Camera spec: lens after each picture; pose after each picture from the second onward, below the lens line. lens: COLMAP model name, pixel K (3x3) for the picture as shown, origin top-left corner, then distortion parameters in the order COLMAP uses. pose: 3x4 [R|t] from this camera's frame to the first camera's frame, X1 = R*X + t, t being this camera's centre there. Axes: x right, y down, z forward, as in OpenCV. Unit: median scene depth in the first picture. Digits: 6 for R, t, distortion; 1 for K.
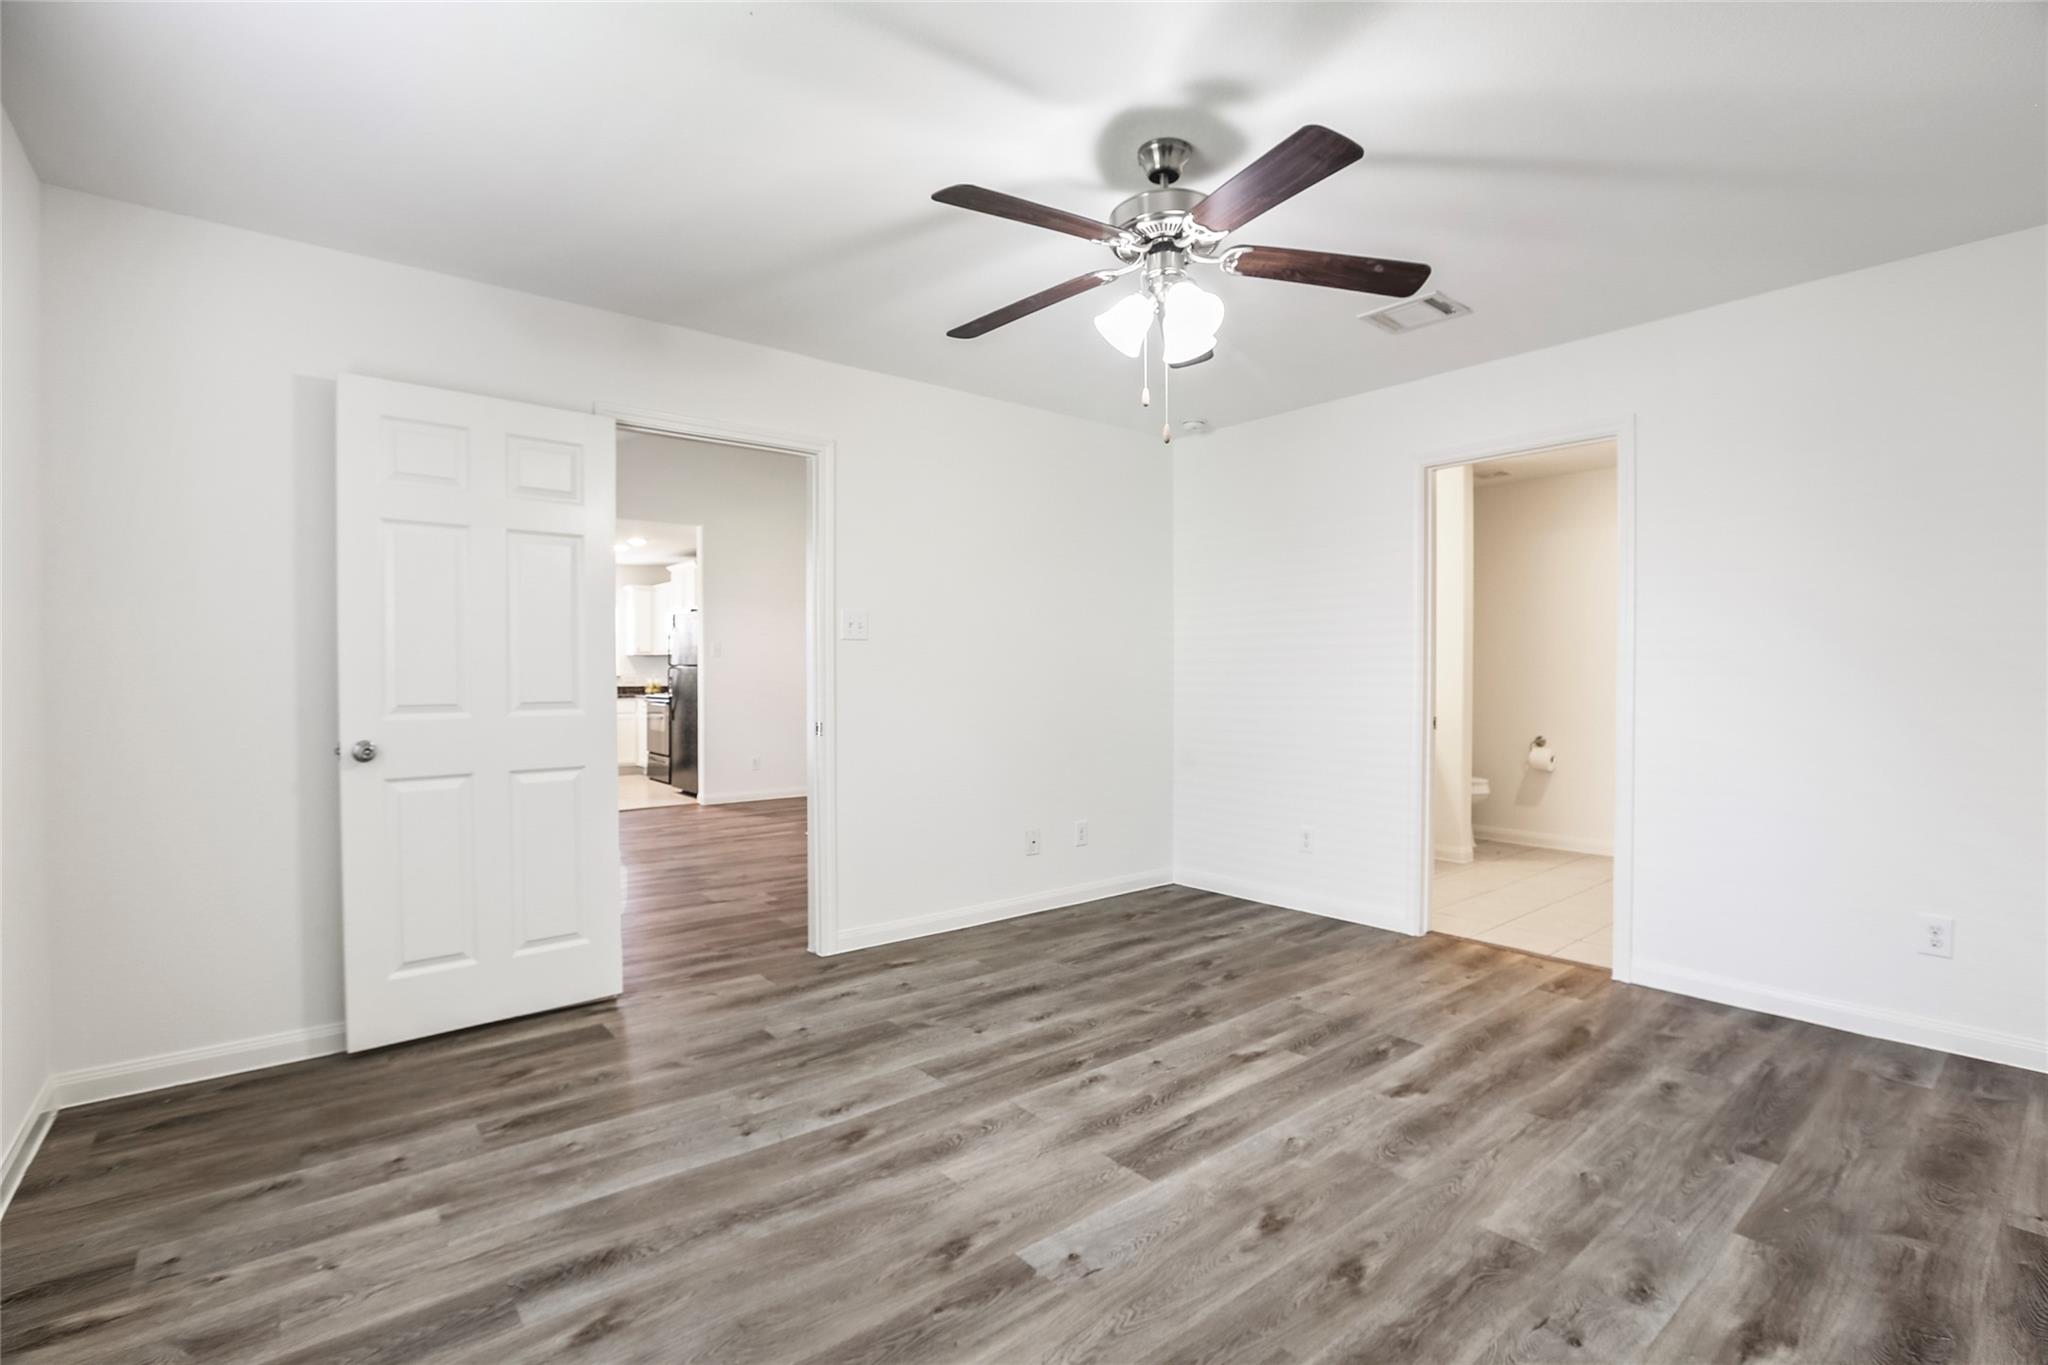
lens RADIAL K [[937.0, 0, 1023.2], [0, 937.0, 680.9], [0, 0, 1]] dist [-0.057018, 0.017668]
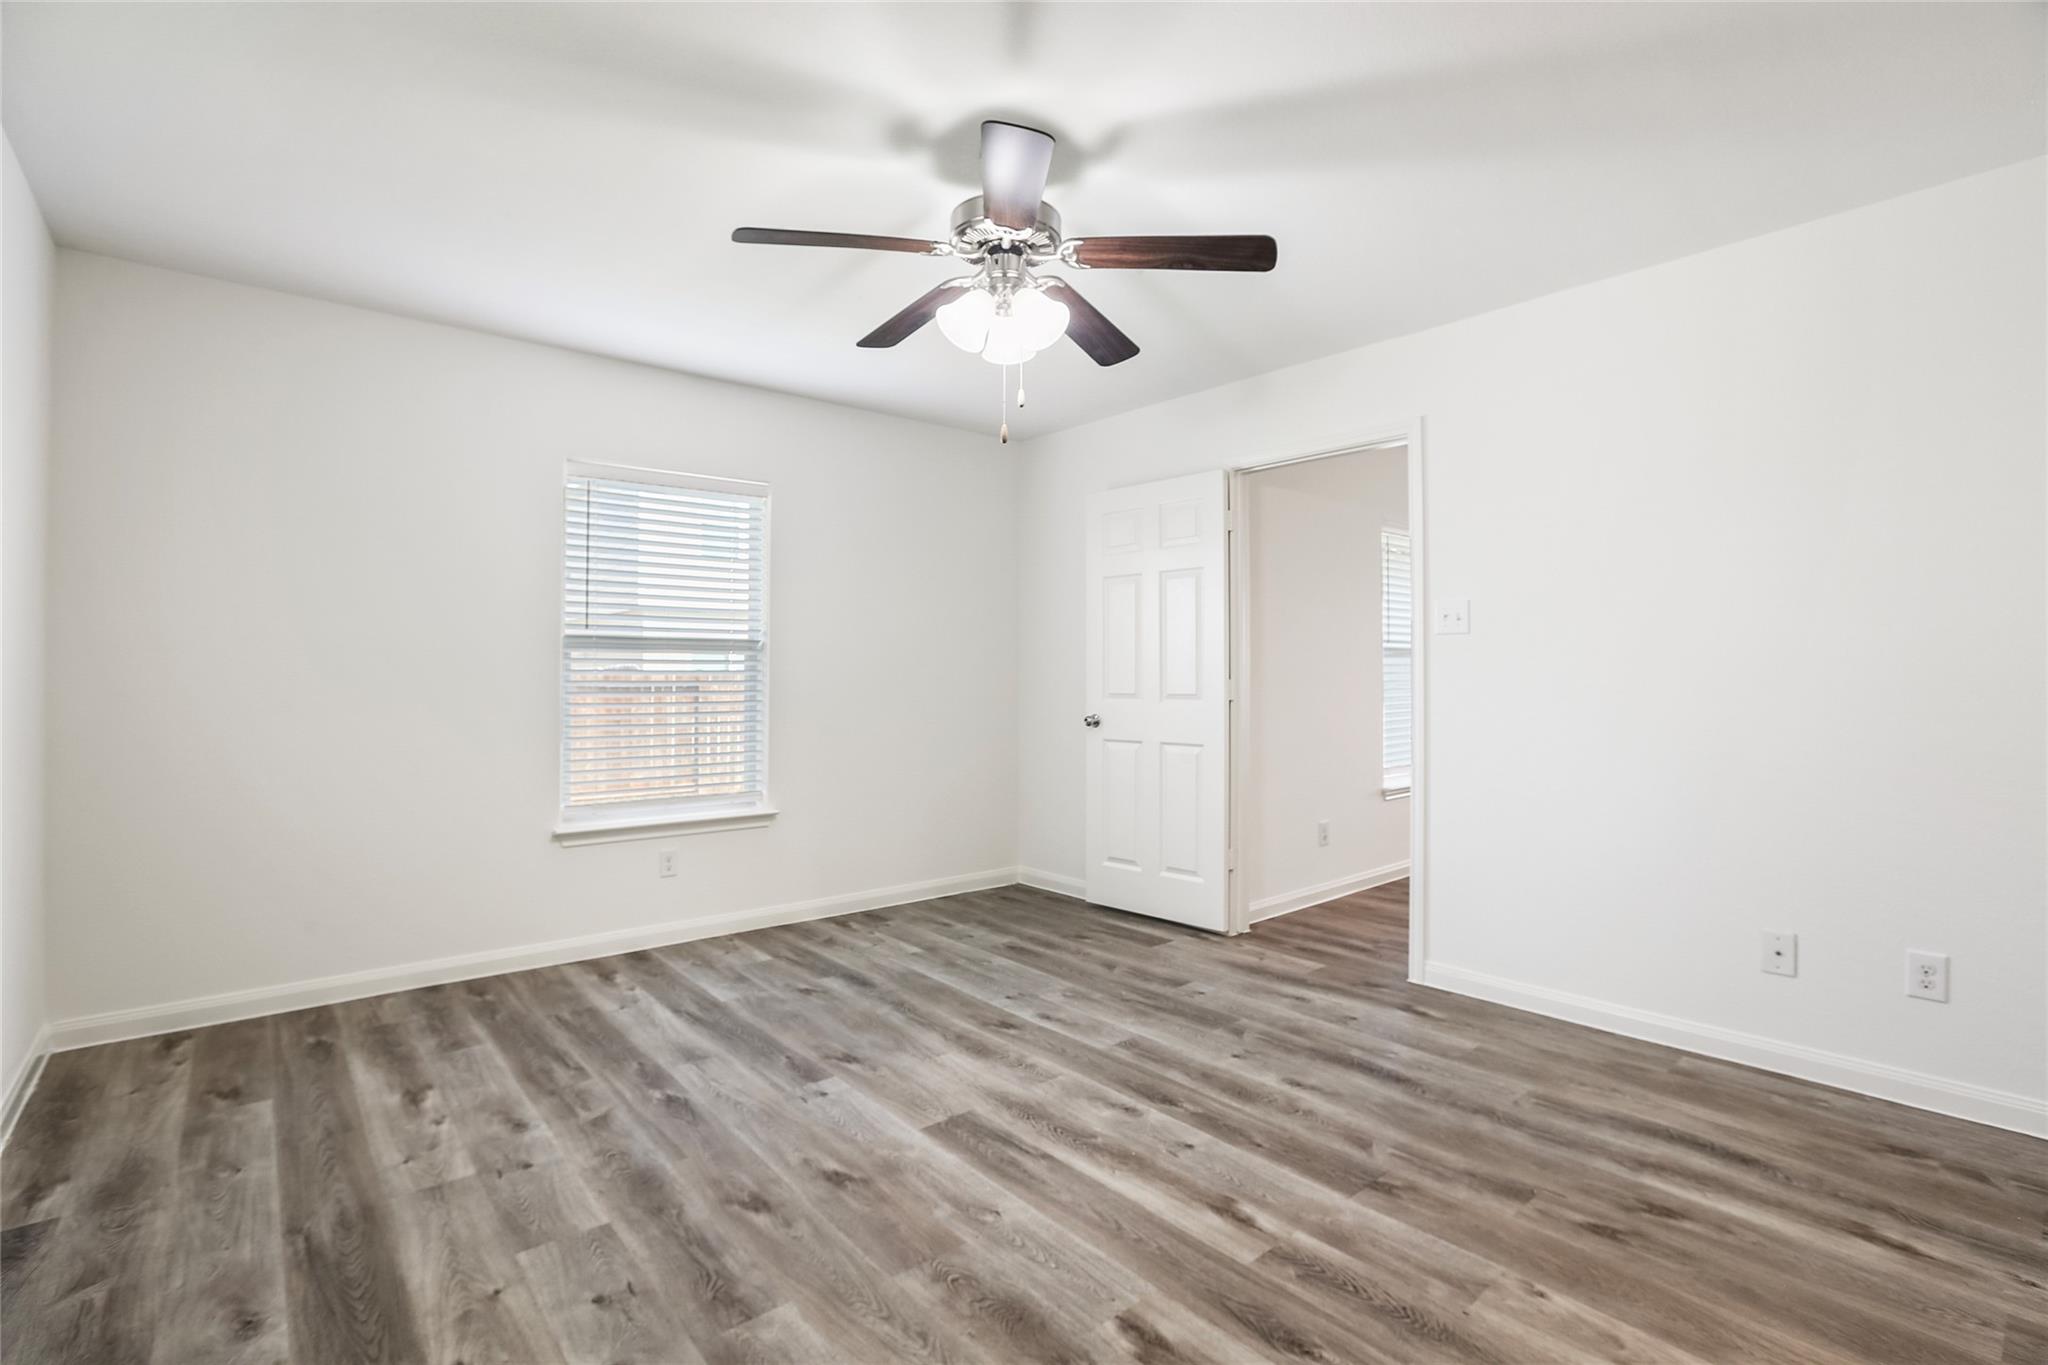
lens RADIAL K [[937.0, 0, 1023.2], [0, 937.0, 680.9], [0, 0, 1]] dist [-0.057018, 0.017668]
pose [[0.019894, 0.006065, -0.999784, 1.048045], [-0.005813, 0.999965, 0.005950, -0.005447], [0.999785, 0.005694, 0.019928, 0.915039]]
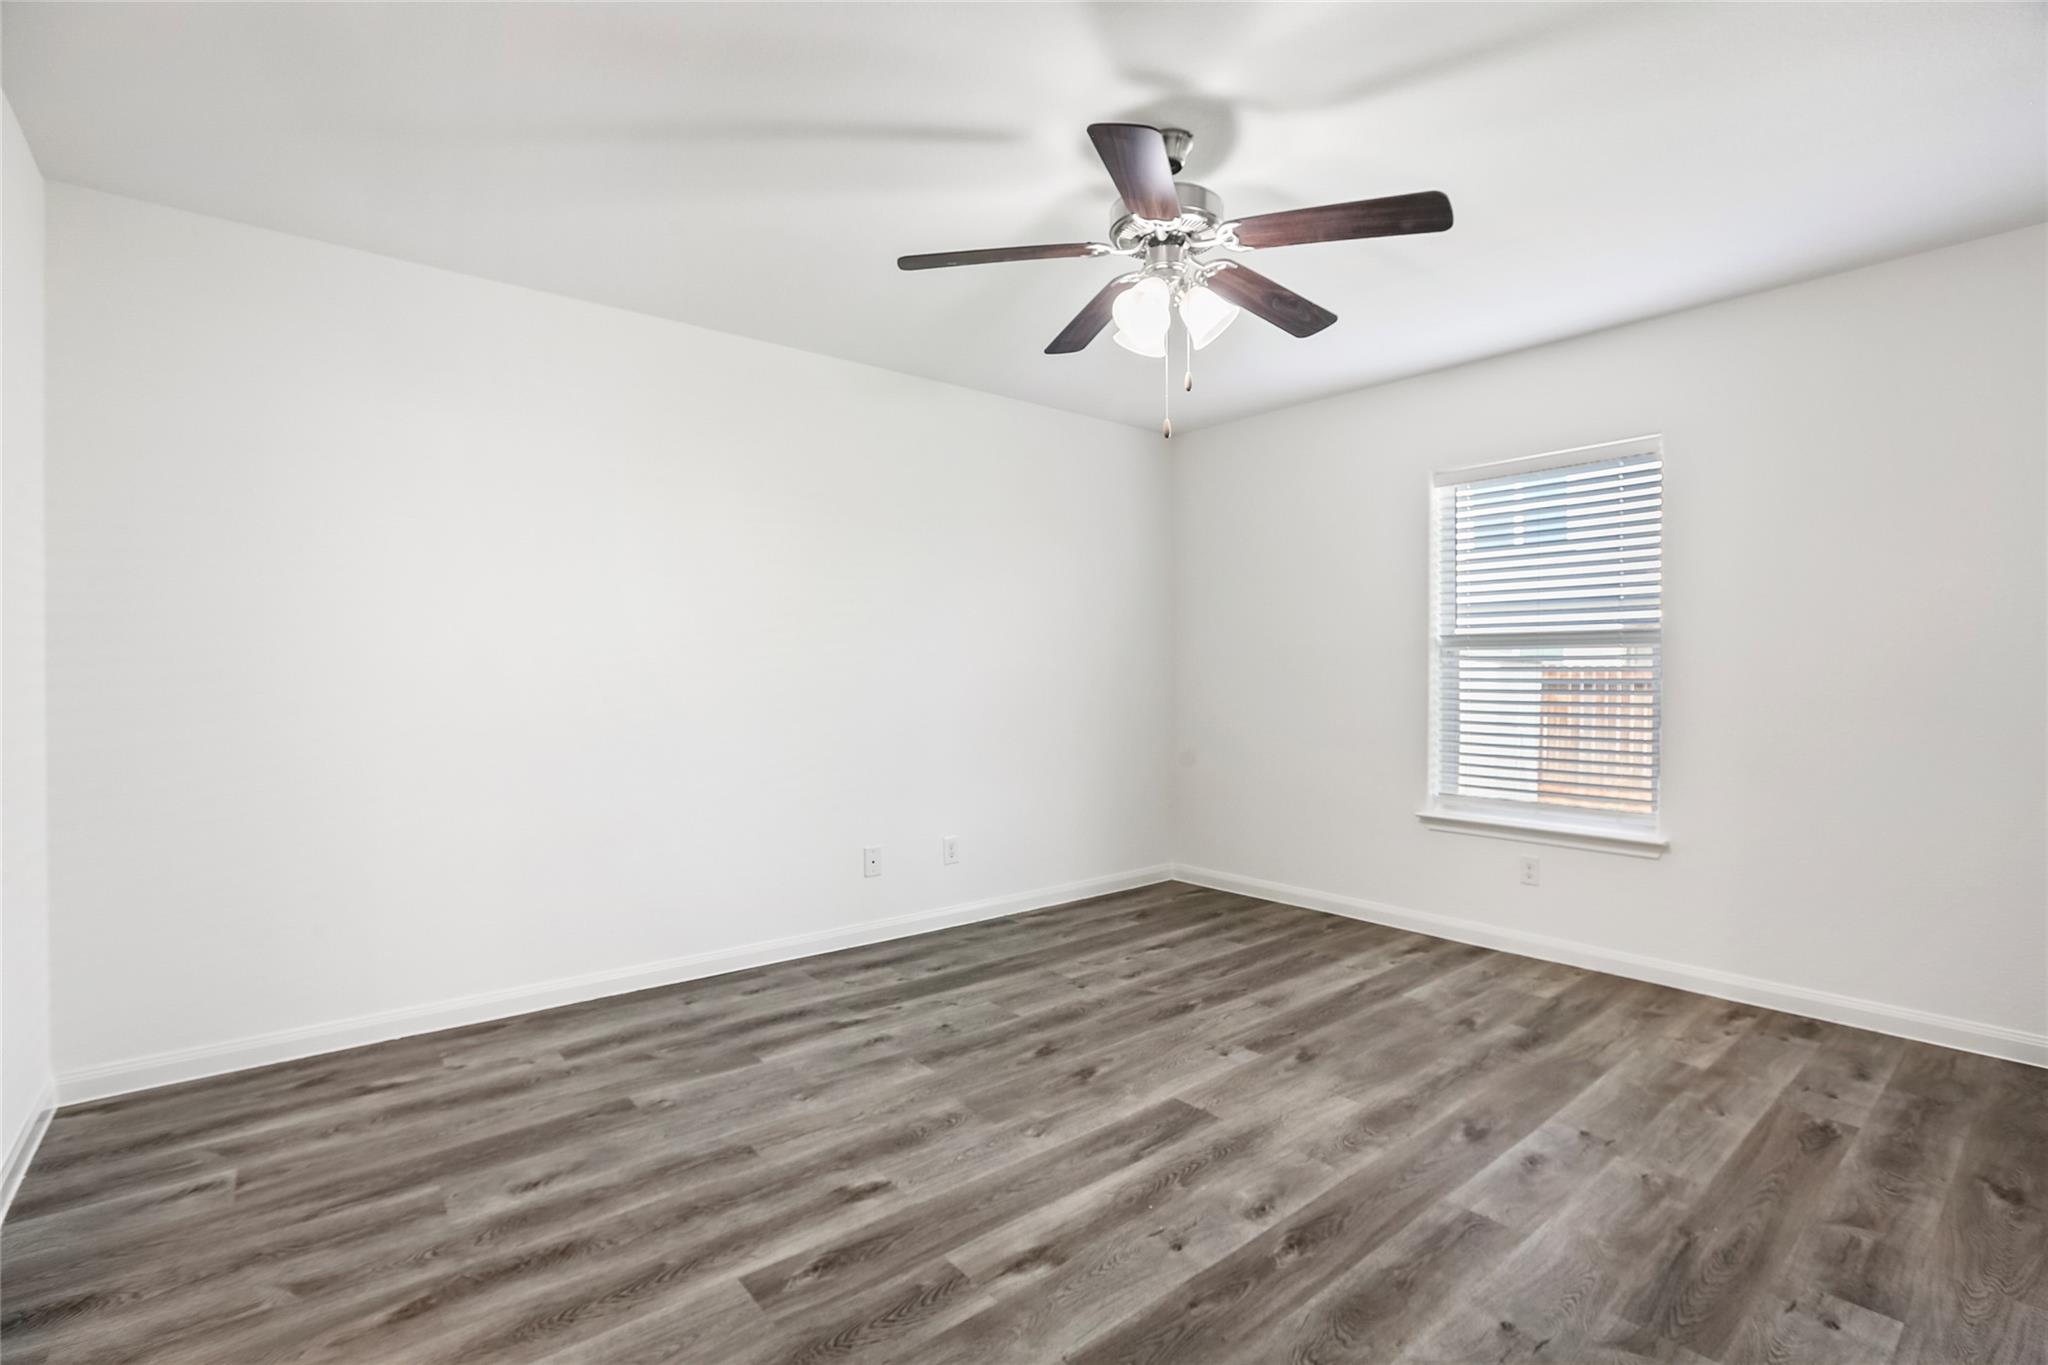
lens RADIAL K [[937.0, 0, 1023.2], [0, 937.0, 680.9], [0, 0, 1]] dist [-0.057018, 0.017668]
pose [[-0.999991, 0.002360, -0.003630, 0.281518], [0.002315, 0.999920, 0.012450, -0.007644], [0.003659, 0.012442, -0.999916, 1.819113]]
